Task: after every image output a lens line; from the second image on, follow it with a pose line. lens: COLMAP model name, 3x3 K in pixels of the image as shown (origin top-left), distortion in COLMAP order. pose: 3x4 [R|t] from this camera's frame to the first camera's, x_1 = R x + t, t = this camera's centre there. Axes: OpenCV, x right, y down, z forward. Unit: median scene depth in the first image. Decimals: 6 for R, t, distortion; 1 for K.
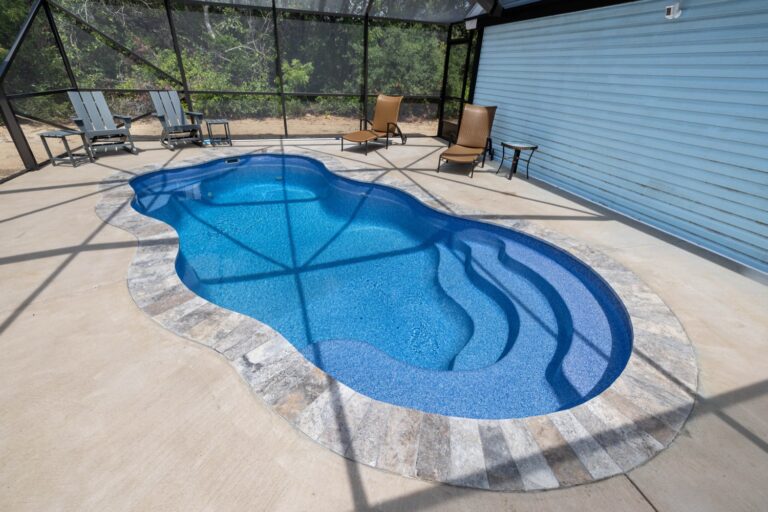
lens RADIAL K [[342.5, 0, 384.0], [0, 342.5, 256.0], [0, 0, 1]] dist [0.003213, -0.000448]
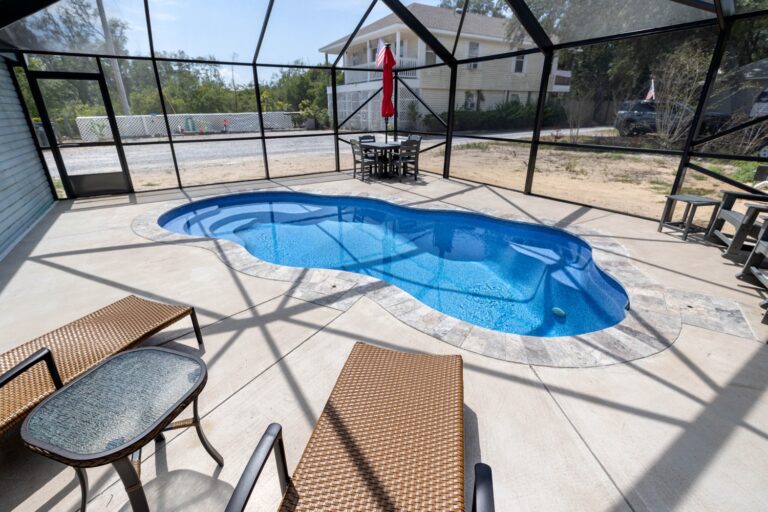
lens RADIAL K [[345.8, 0, 381.8], [0, 345.8, 241.2], [0, 0, 1]] dist [0.001573, 0.000725]
pose [[-0.962233, 0.065429, -0.264247, -0.002001], [-0.154395, 0.668302, 0.727692, -0.942993], [0.224209, 0.741007, -0.632960, 1.739204]]
